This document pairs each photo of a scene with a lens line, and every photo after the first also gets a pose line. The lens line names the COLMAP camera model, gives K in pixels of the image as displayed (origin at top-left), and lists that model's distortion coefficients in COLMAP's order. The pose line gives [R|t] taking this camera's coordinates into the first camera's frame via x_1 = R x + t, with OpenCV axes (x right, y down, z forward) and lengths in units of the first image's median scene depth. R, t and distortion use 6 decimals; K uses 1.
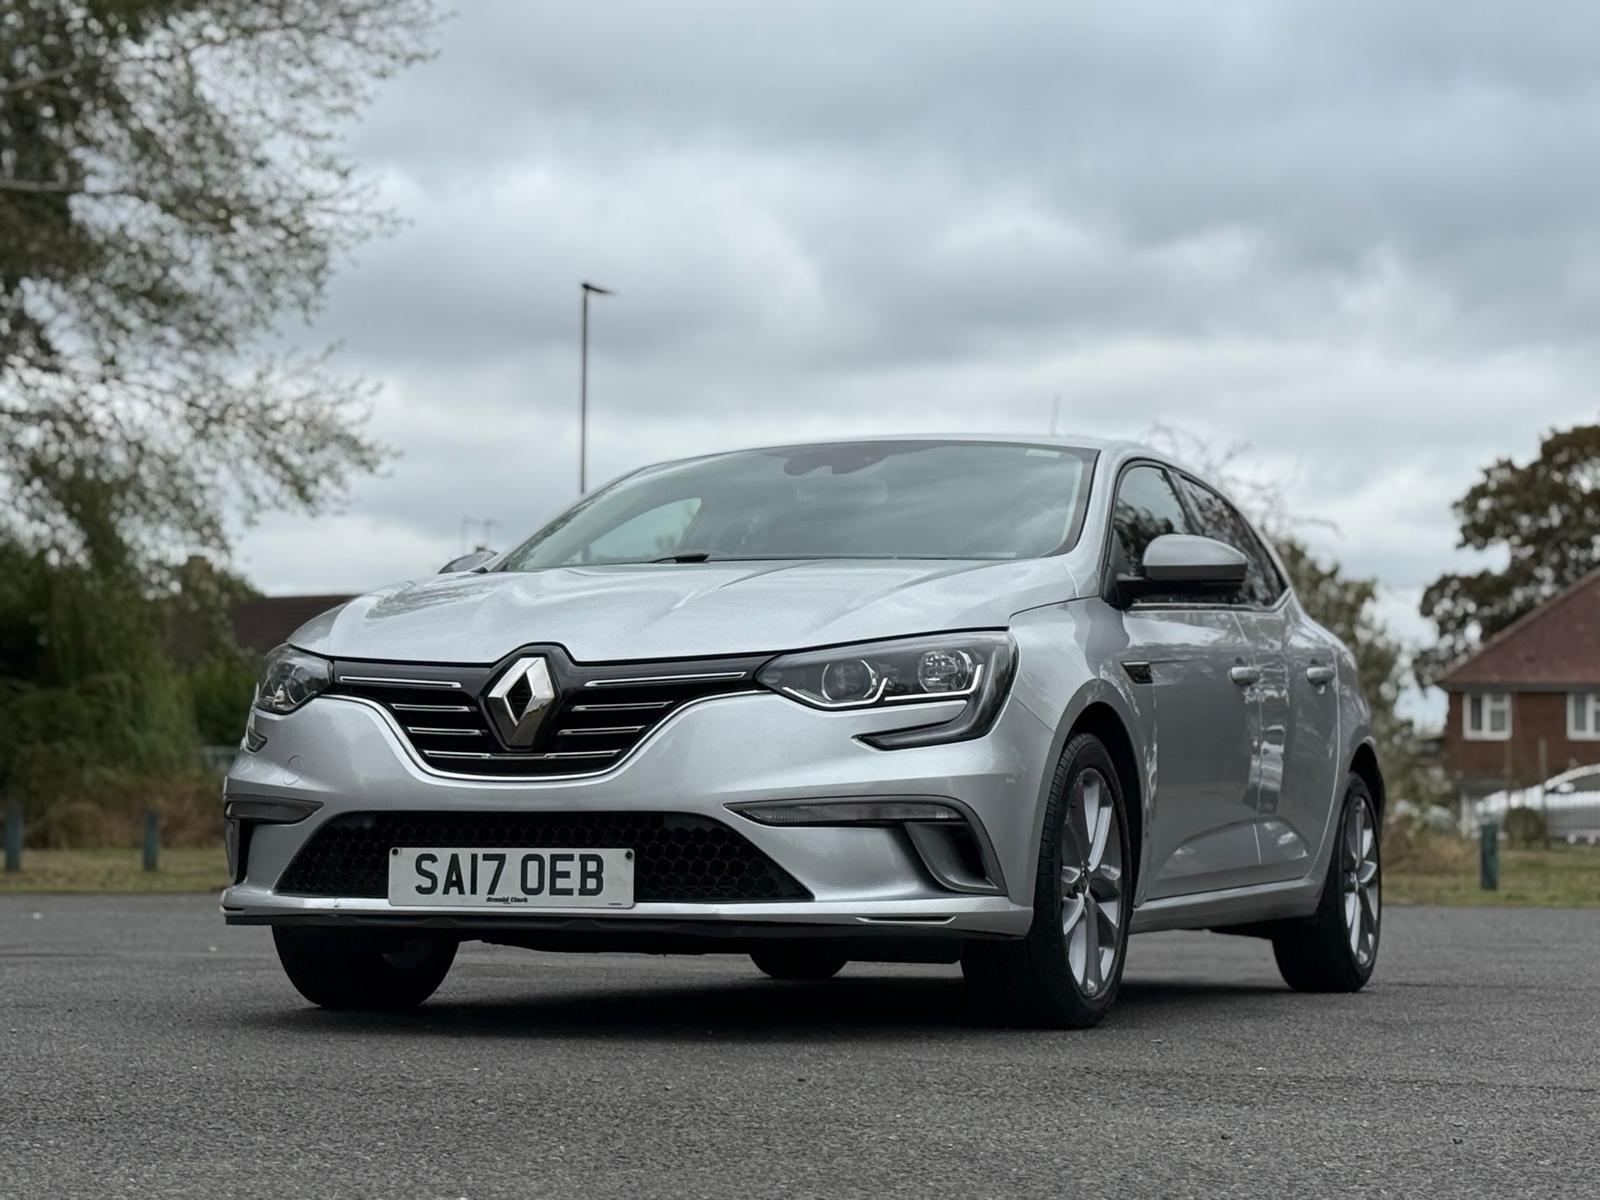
lens RADIAL K [[3403.9, 0, 765.1], [0, 3403.9, 617.8], [0, 0, 1]] dist [0.146831, 0.000000]
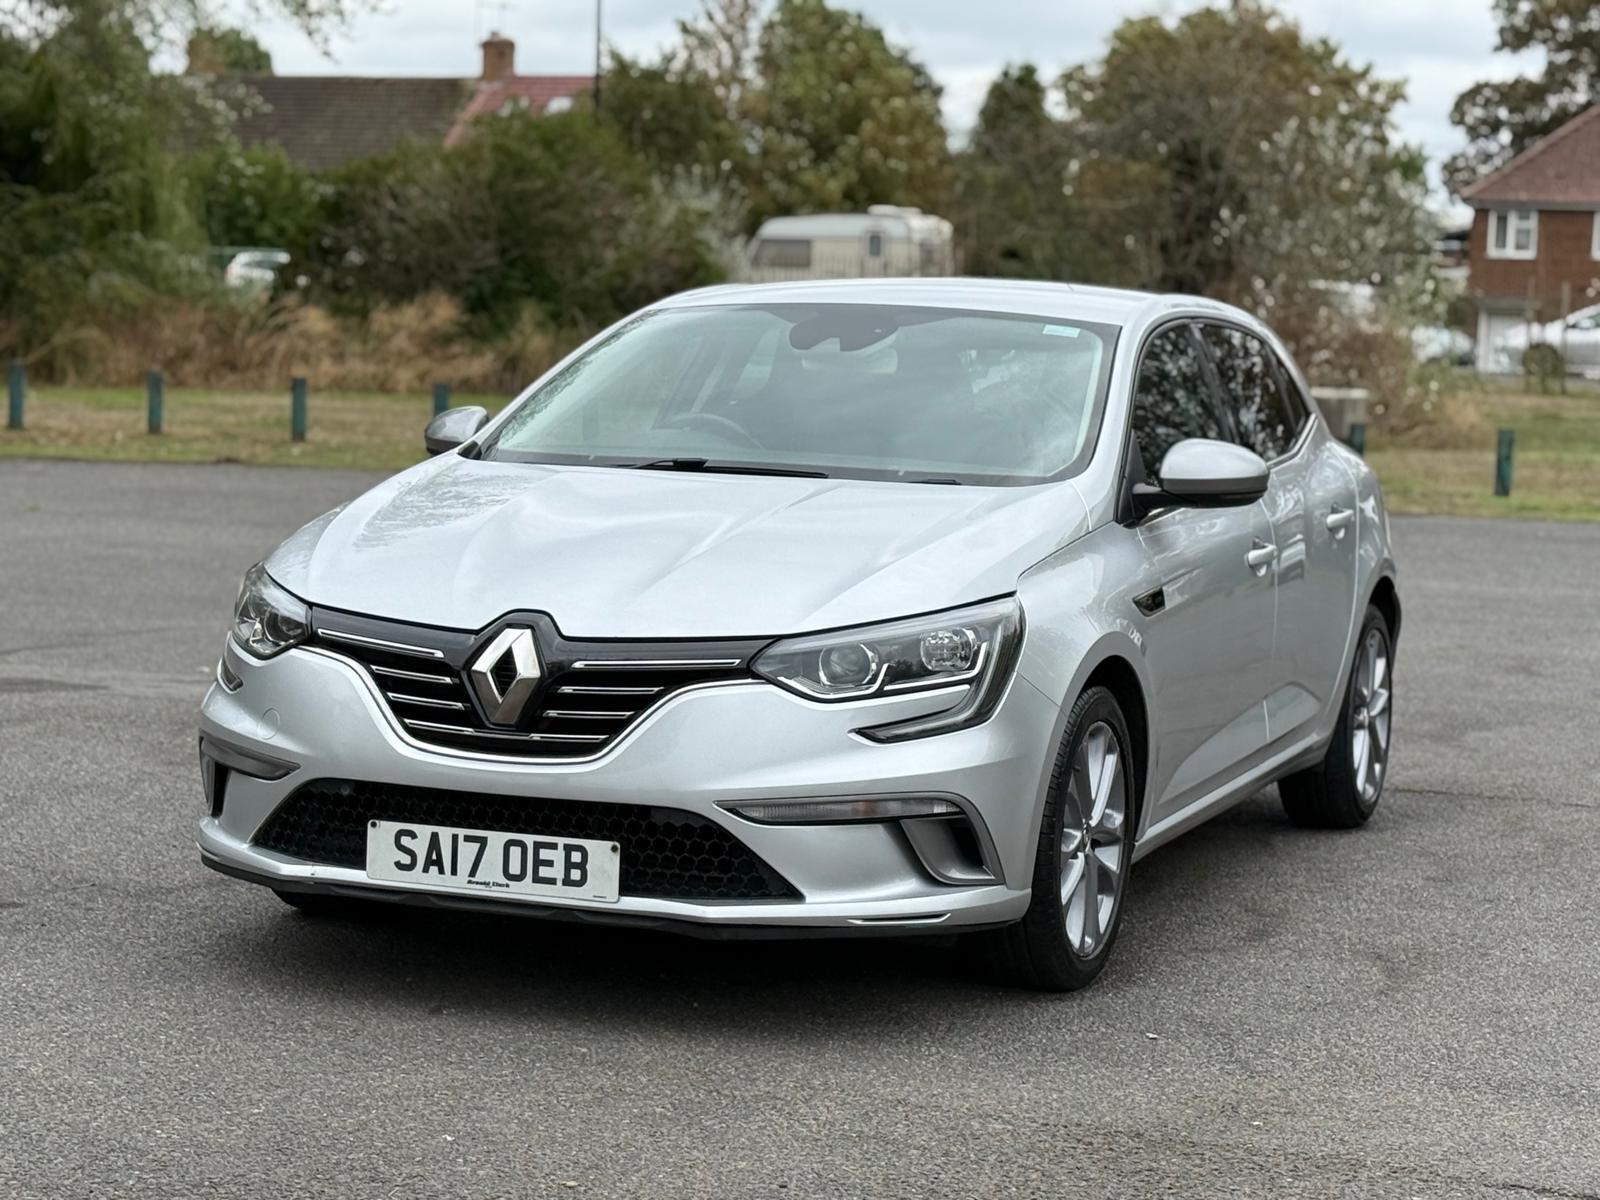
lens RADIAL K [[3403.9, 0, 782.4], [0, 3403.9, 628.3], [0, 0, 1]] dist [0.146831, 0.000000]
pose [[0.999712, 0.023813, 0.002817, 0.003293], [-0.023959, 0.987106, 0.158266, -0.141097], [0.000988, -0.158288, 0.987392, 0.053518]]
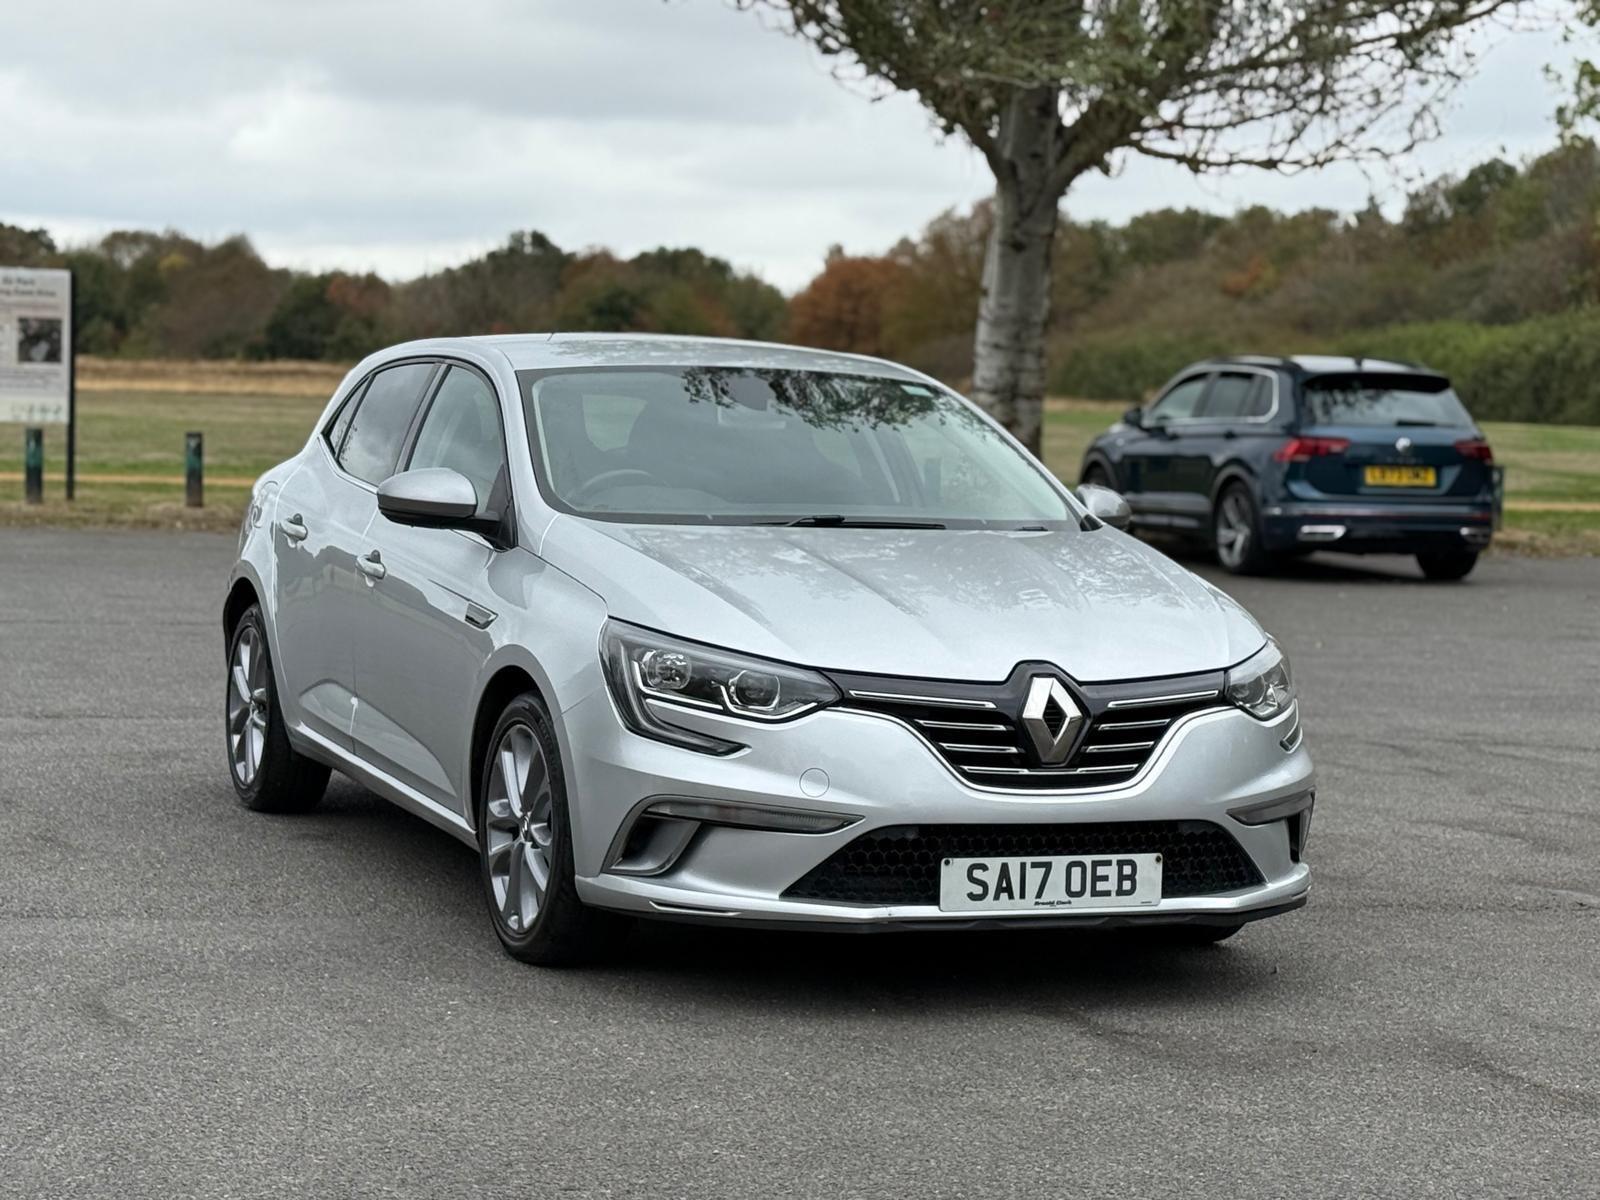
lens RADIAL K [[3403.9, 0, 763.0], [0, 3403.9, 627.0], [0, 0, 1]] dist [0.146831, 0.000000]
pose [[0.726481, -0.036835, 0.686199, -0.879306], [-0.076169, 0.988093, 0.133681, -0.143009], [-0.682953, -0.149384, 0.715025, 0.280260]]
